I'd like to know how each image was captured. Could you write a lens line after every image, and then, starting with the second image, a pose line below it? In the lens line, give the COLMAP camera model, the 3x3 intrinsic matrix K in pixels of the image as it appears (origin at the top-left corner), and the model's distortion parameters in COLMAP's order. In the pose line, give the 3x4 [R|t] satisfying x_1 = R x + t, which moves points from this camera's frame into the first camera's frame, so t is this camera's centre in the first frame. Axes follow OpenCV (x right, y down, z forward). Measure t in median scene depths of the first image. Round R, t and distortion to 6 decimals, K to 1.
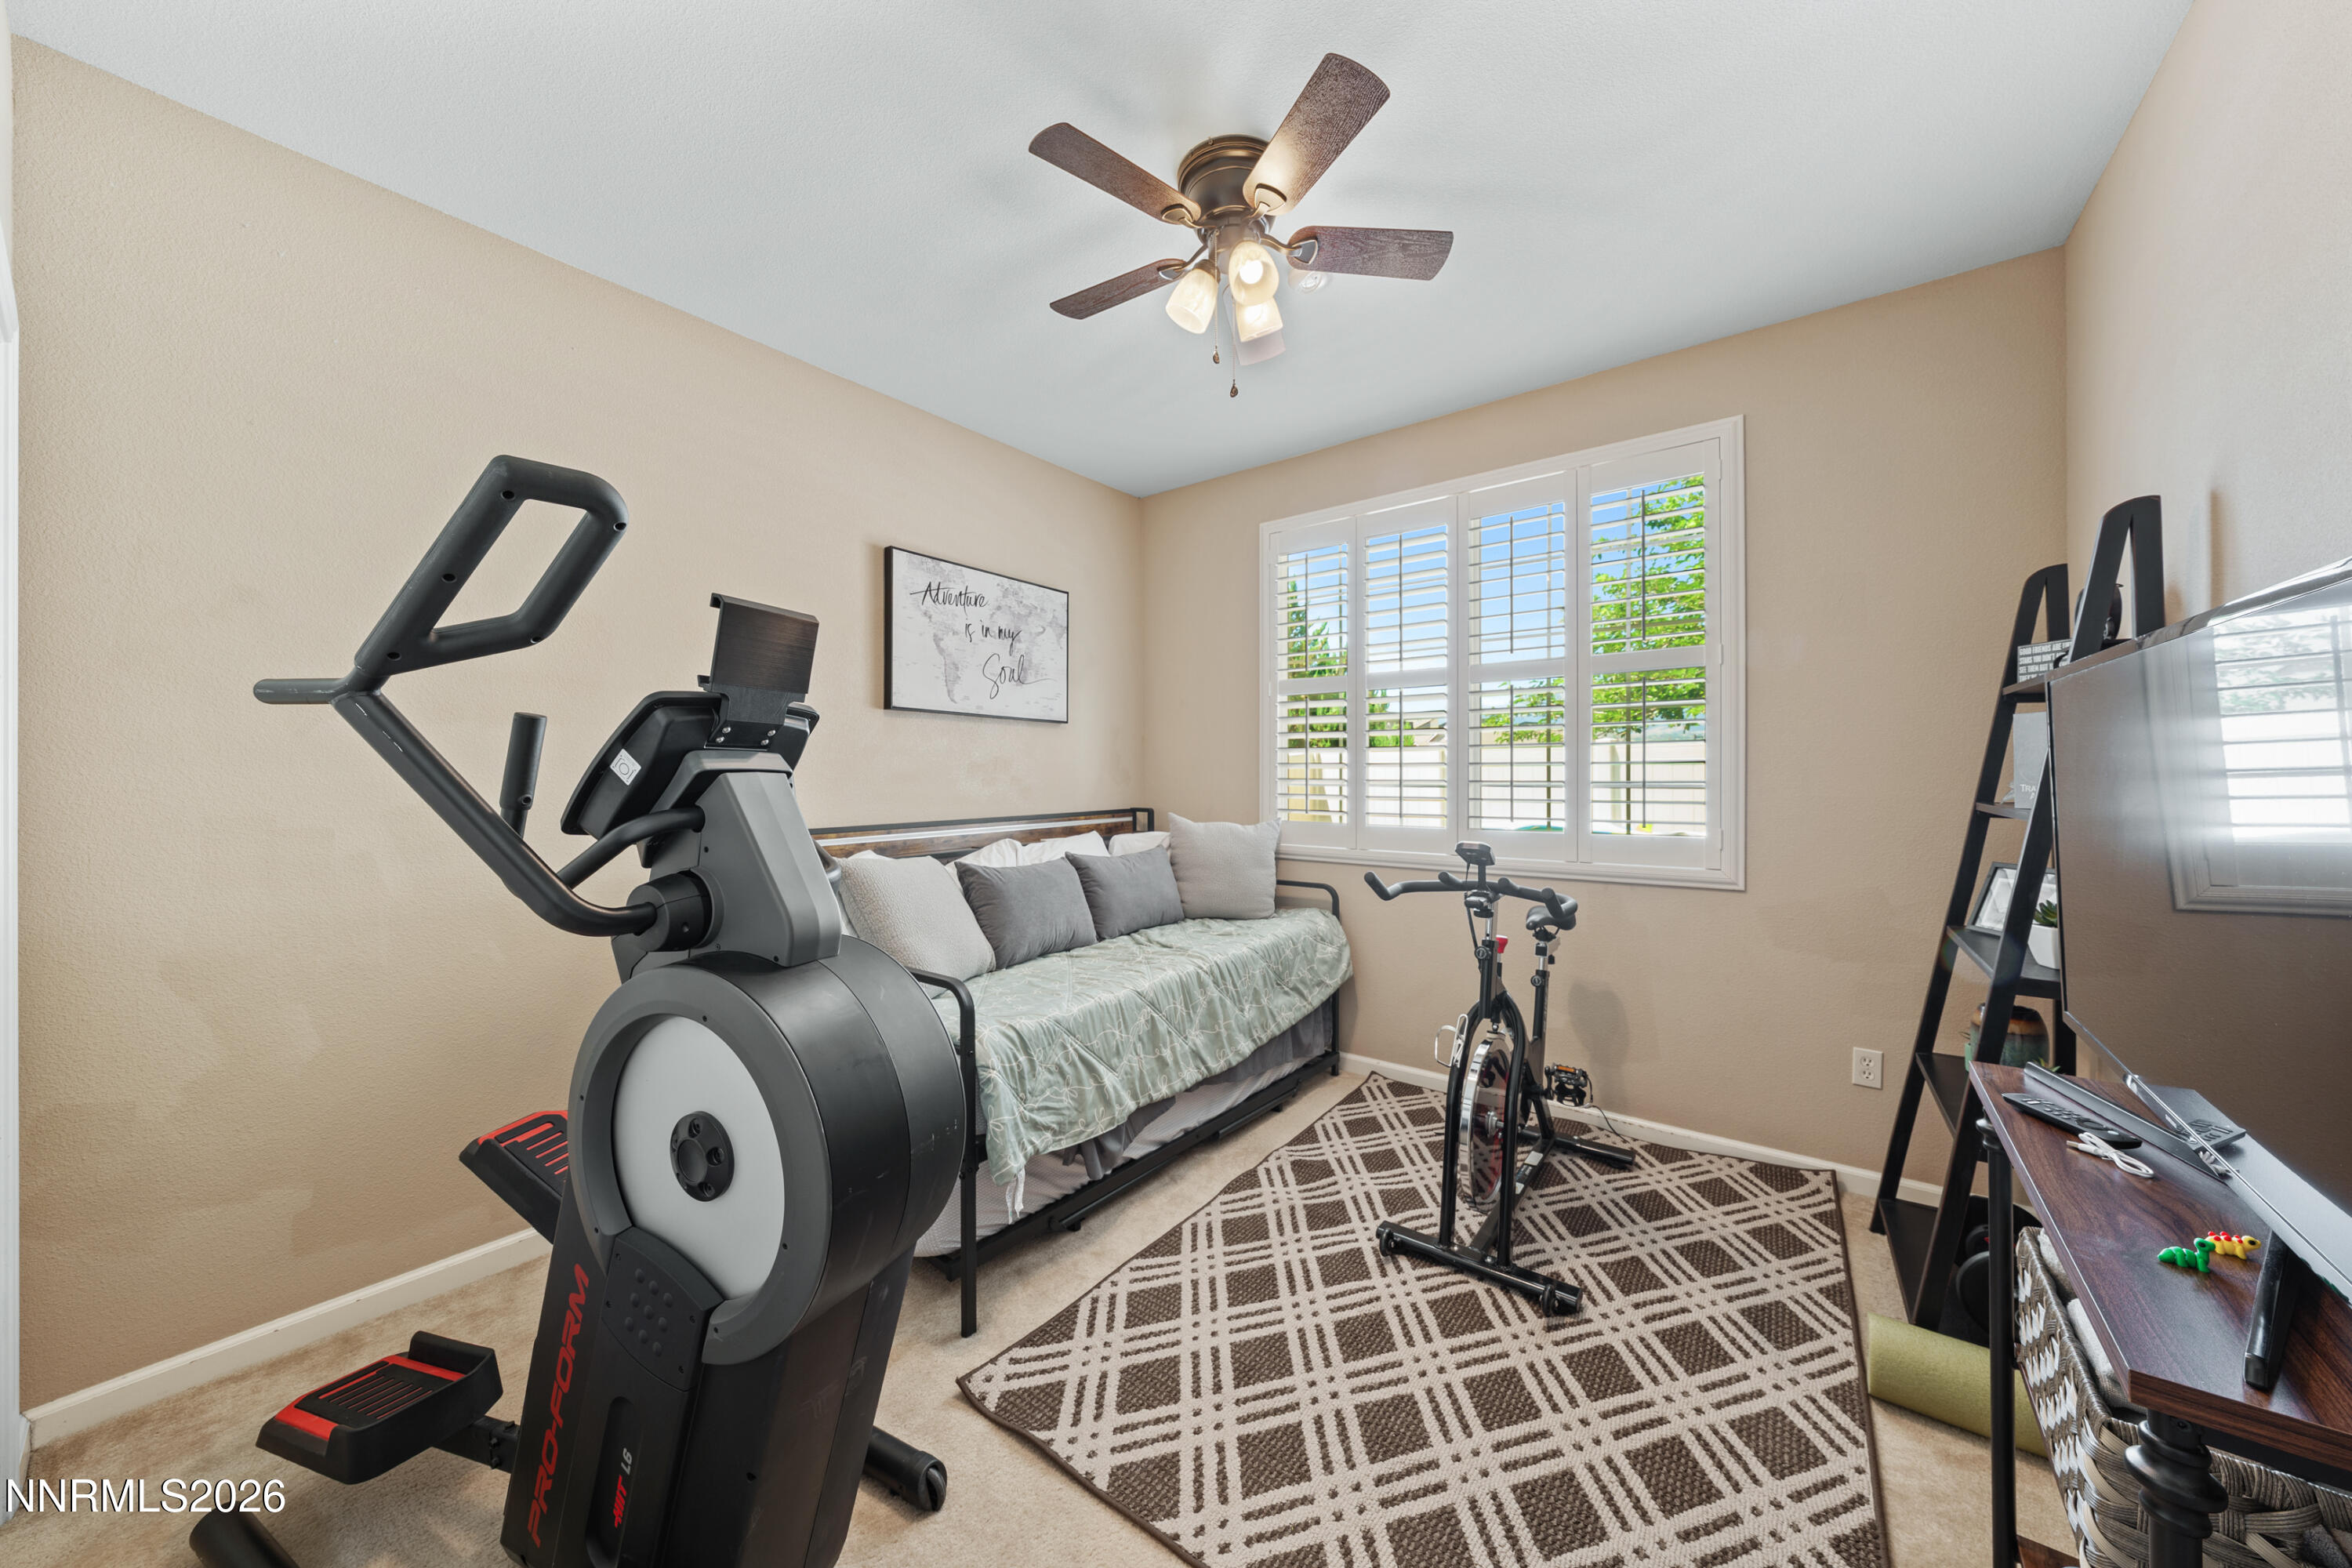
lens RADIAL K [[799.7, 0, 1185.0], [0, 799.7, 775.7], [0, 0, 1]] dist [0.004824, -0.001501]
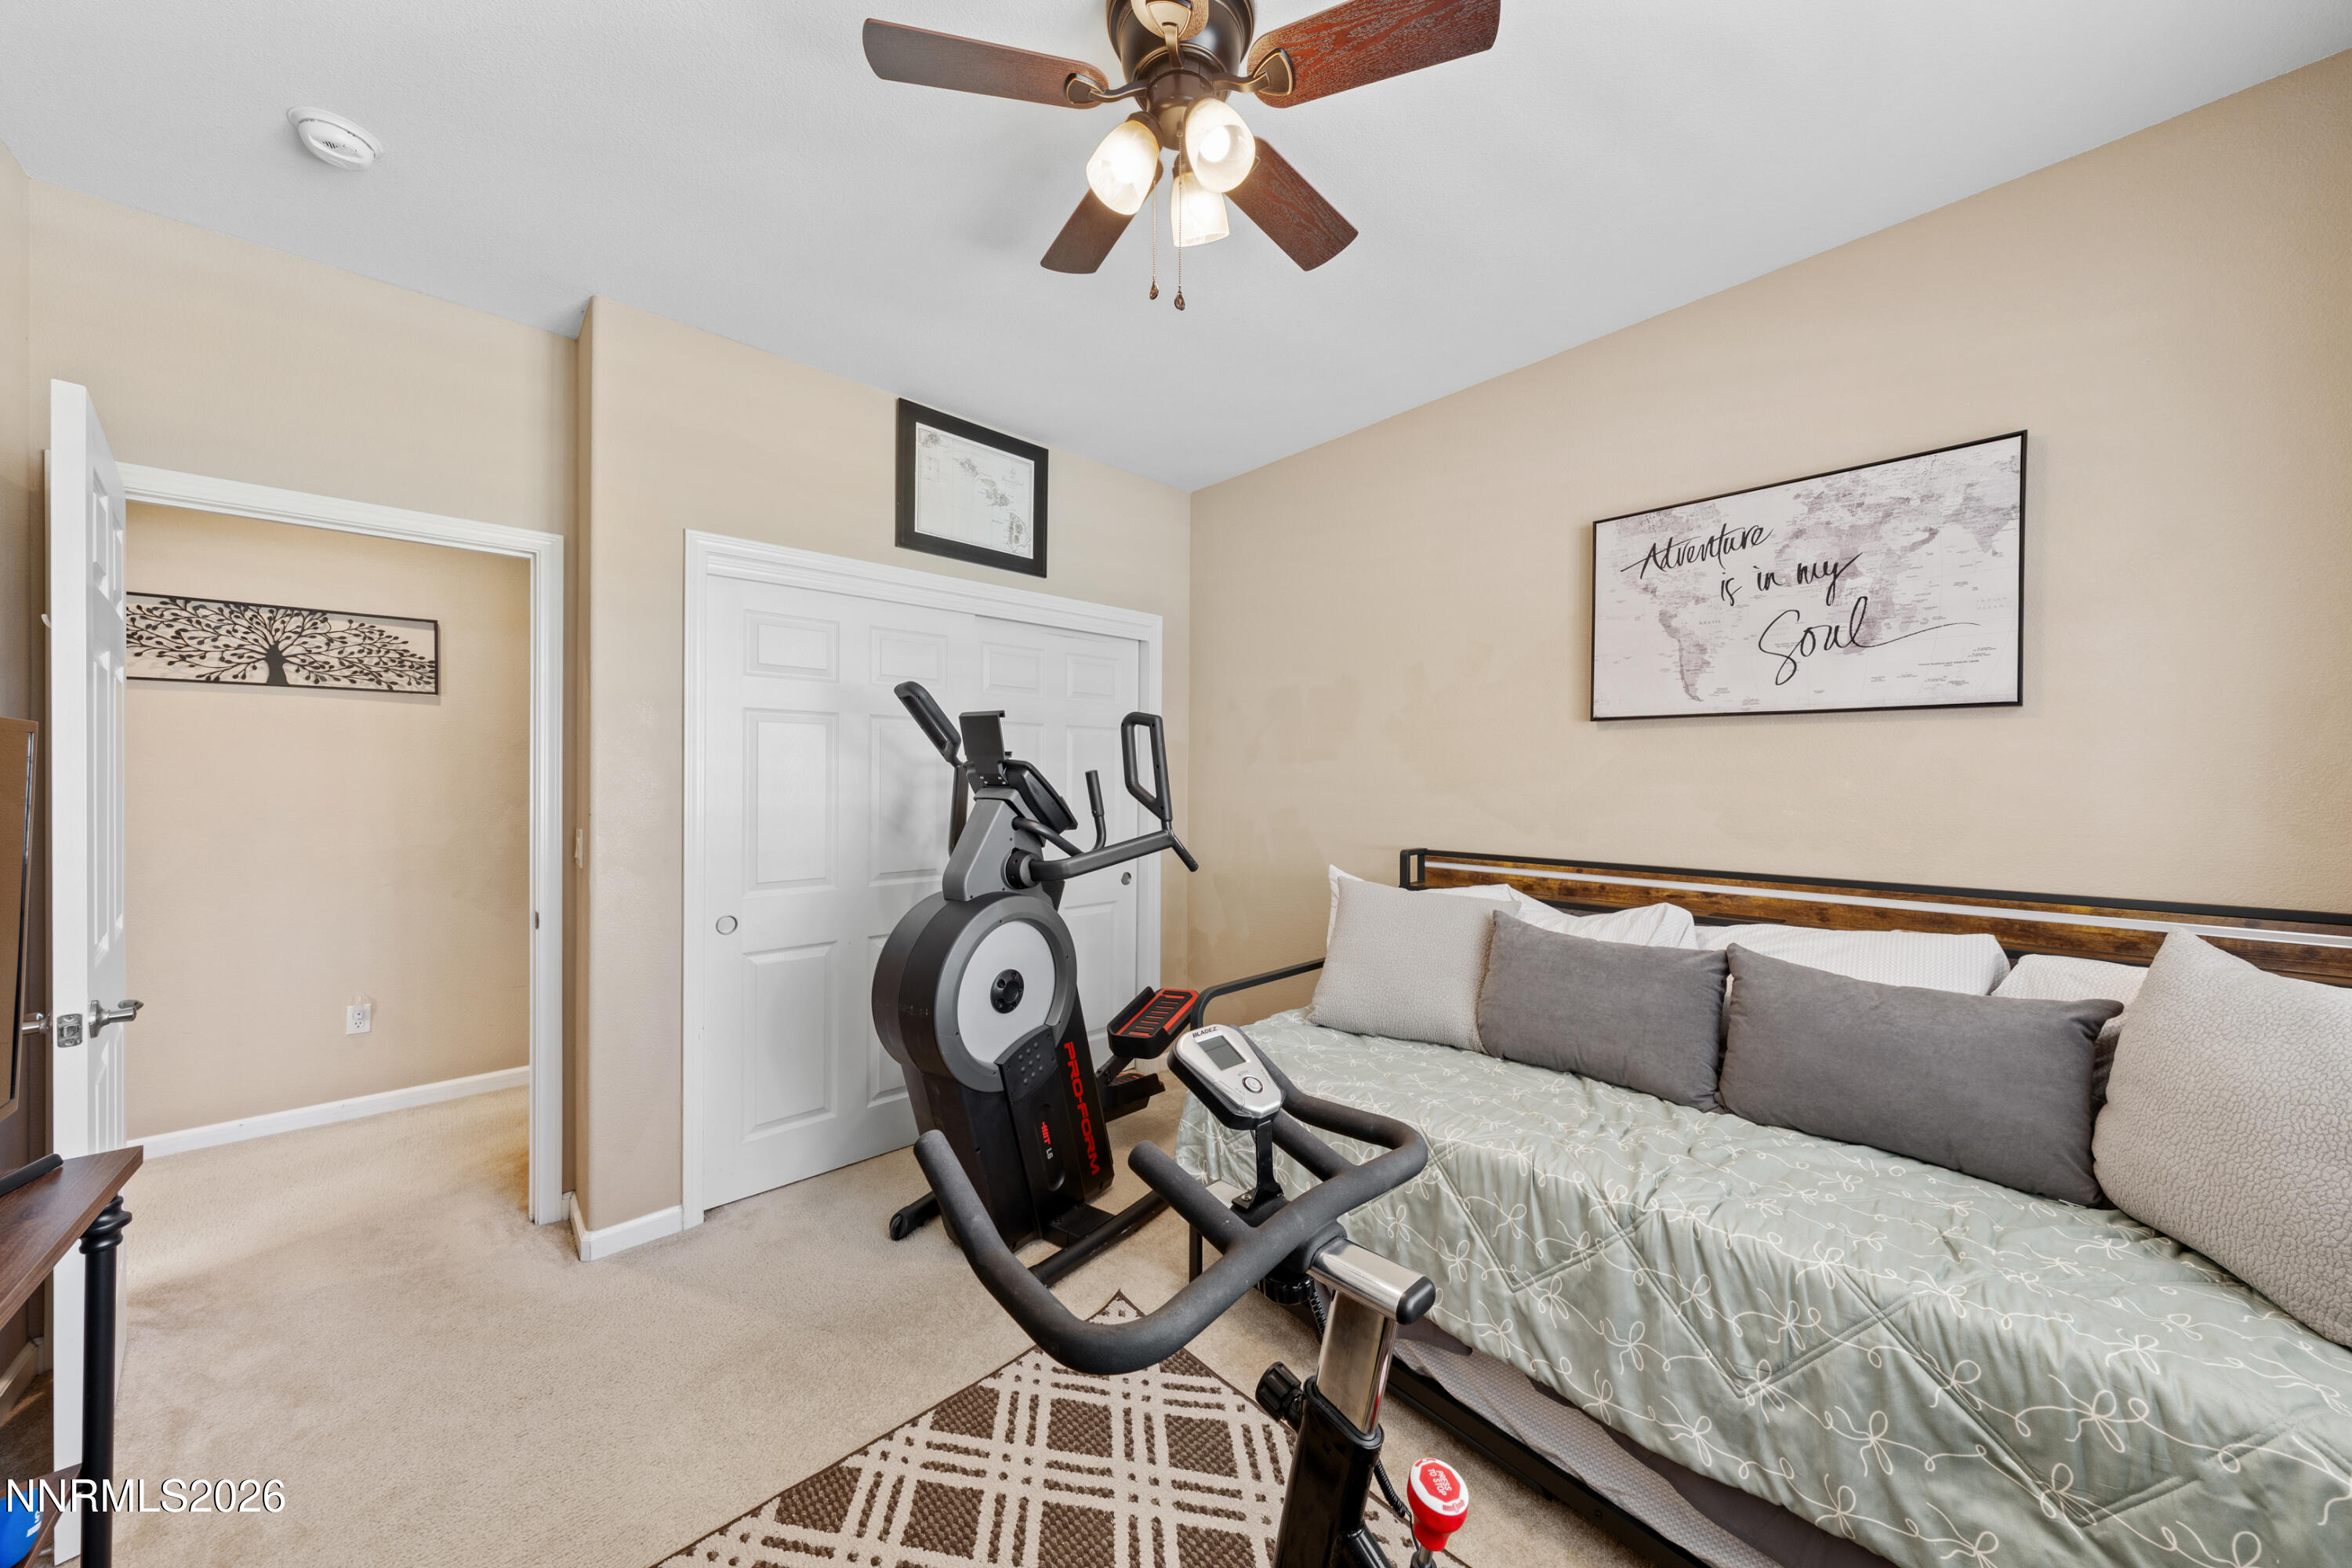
lens RADIAL K [[799.7, 0, 1186.4], [0, 799.7, 775.9], [0, 0, 1]] dist [0.004824, -0.001501]
pose [[-0.170320, 0.002729, -0.985385, 0.508458], [-0.003524, 0.999988, 0.003378, -0.028162], [0.985382, 0.004048, -0.170309, 0.724531]]
